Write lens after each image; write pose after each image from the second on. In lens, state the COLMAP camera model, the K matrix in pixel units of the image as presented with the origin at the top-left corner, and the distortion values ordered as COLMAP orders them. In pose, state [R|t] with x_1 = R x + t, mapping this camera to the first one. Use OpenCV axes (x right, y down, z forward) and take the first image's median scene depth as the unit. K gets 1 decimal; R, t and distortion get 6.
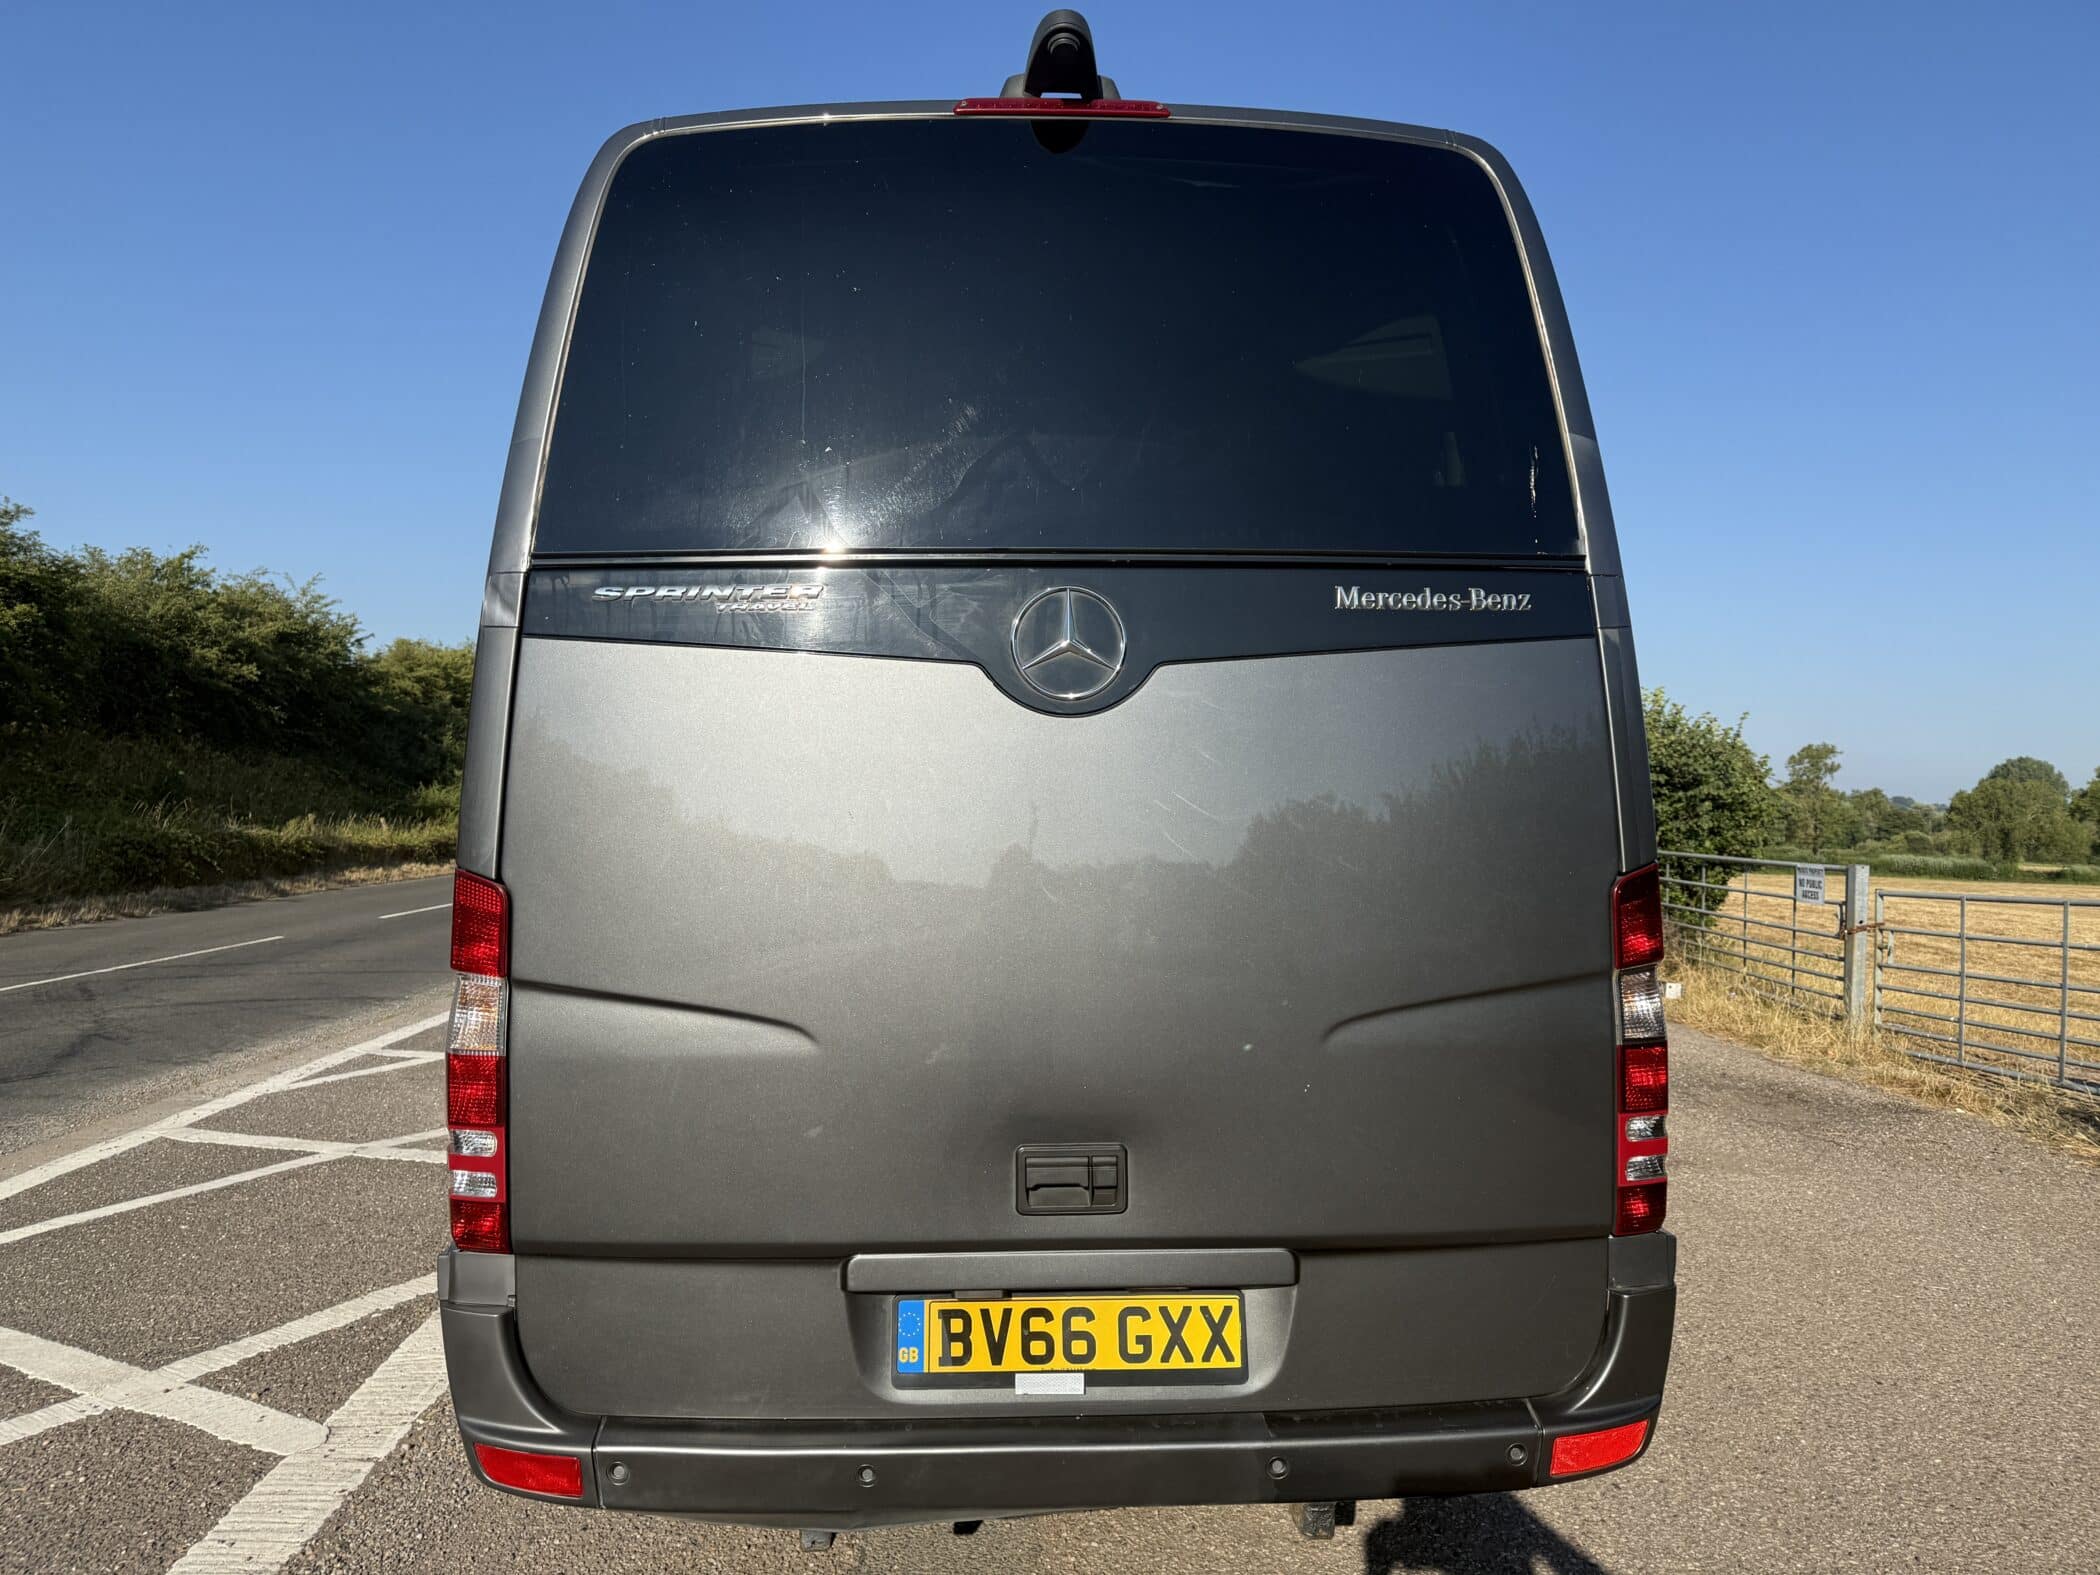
lens RADIAL K [[1480.4, 0, 1050.0], [0, 1480.4, 787.5], [0, 0, 1]] dist [0.117864, -0.170782]
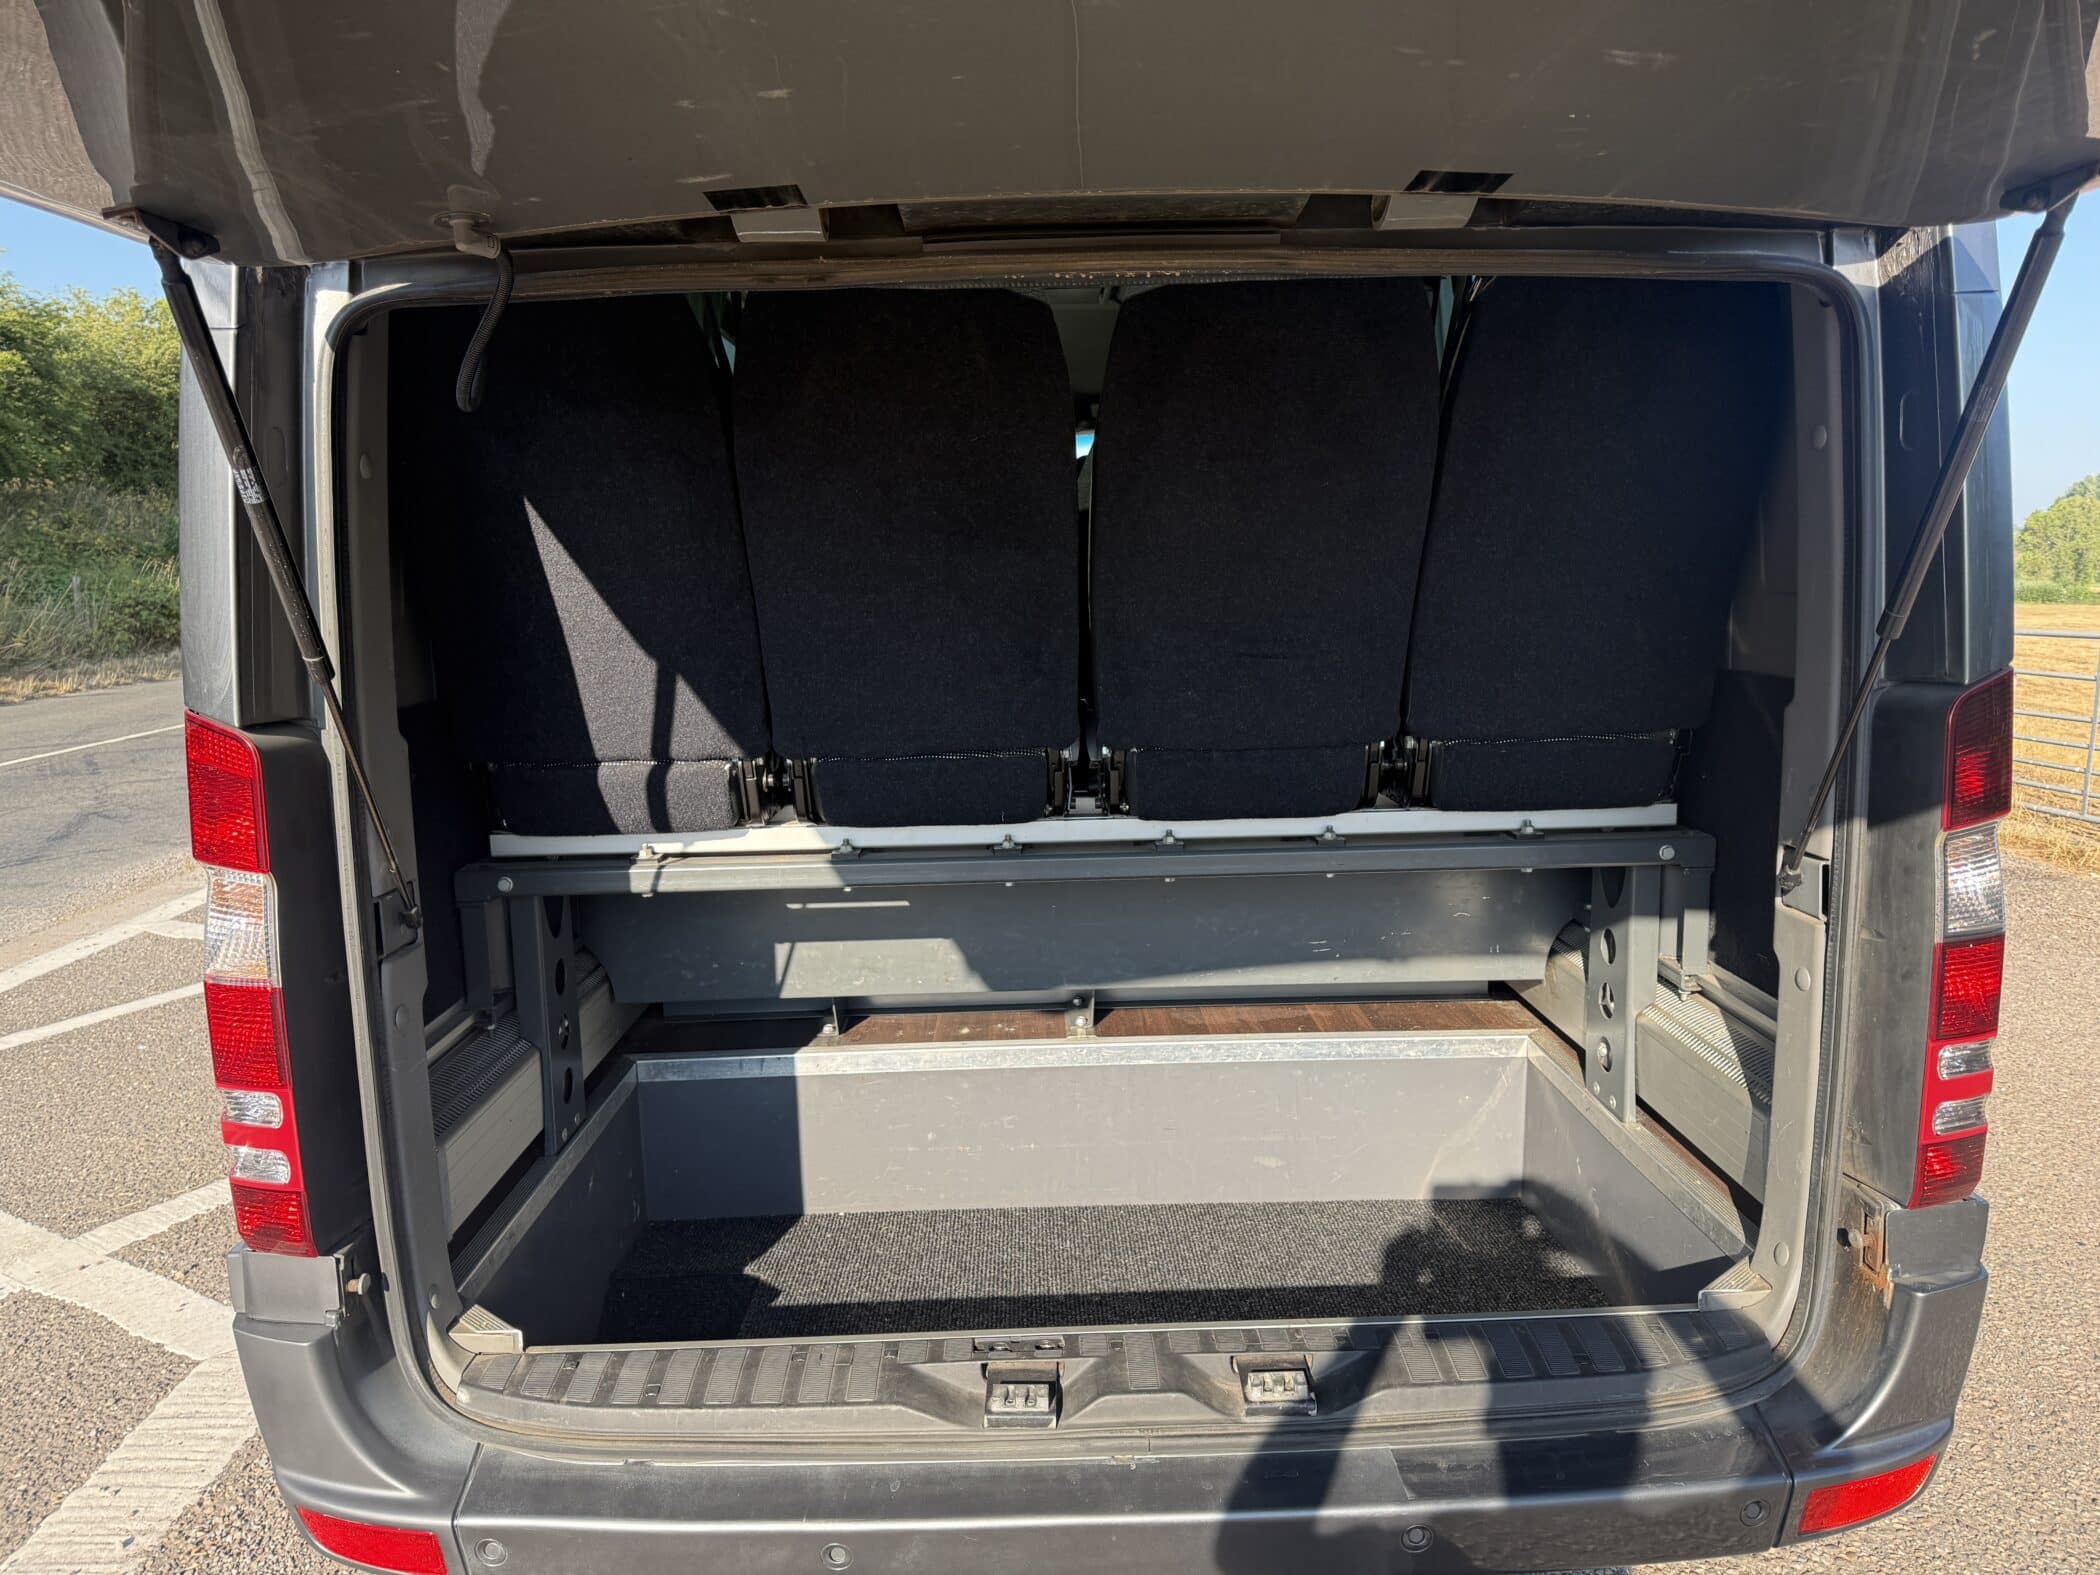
lens RADIAL K [[1441.2, 0, 1050.0], [0, 1441.2, 787.5], [0, 0, 1]] dist [0.061464, -0.064032]
pose [[0.999417, -0.013018, -0.031558, 0.003704], [0.018450, 0.983773, 0.178467, -0.015781], [0.028723, -0.178946, 0.983440, 0.283458]]
